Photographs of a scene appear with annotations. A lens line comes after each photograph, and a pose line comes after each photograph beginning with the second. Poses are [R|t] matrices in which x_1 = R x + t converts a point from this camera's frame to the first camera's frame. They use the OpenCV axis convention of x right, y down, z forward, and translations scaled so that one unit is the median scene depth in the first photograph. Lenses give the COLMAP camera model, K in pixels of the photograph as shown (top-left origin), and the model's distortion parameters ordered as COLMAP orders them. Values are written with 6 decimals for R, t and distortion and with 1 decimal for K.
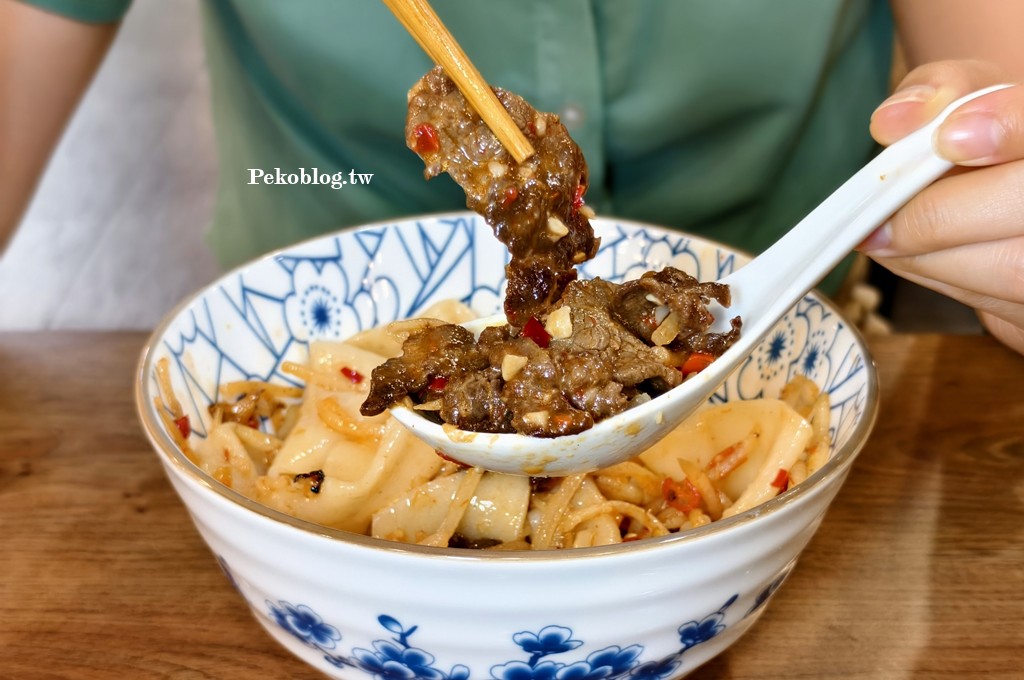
lens RADIAL K [[1657.5, 0, 512.0], [0, 1657.5, 340.0], [0, 0, 1]] dist [-0.006657, -0.030083]
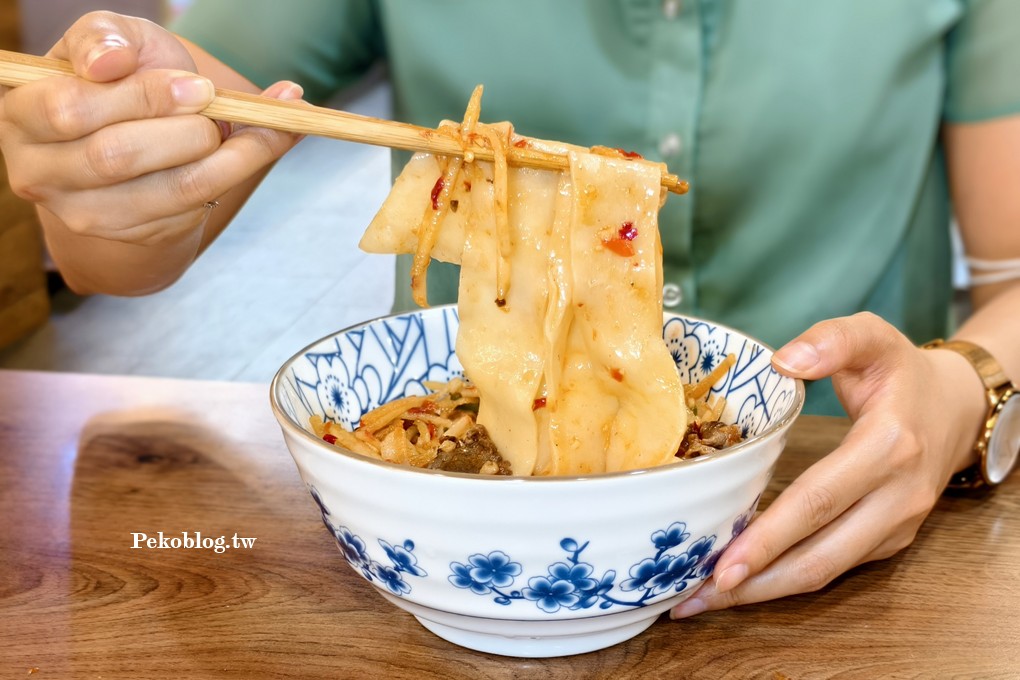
lens RADIAL K [[1651.1, 0, 510.0], [0, 1651.1, 340.0], [0, 0, 1]] dist [-0.006657, -0.030083]
pose [[0.921601, -0.140603, 0.361776, -0.450182], [0.193205, 0.974582, -0.113408, 0.112693], [-0.336635, 0.174414, 0.925341, -0.233526]]
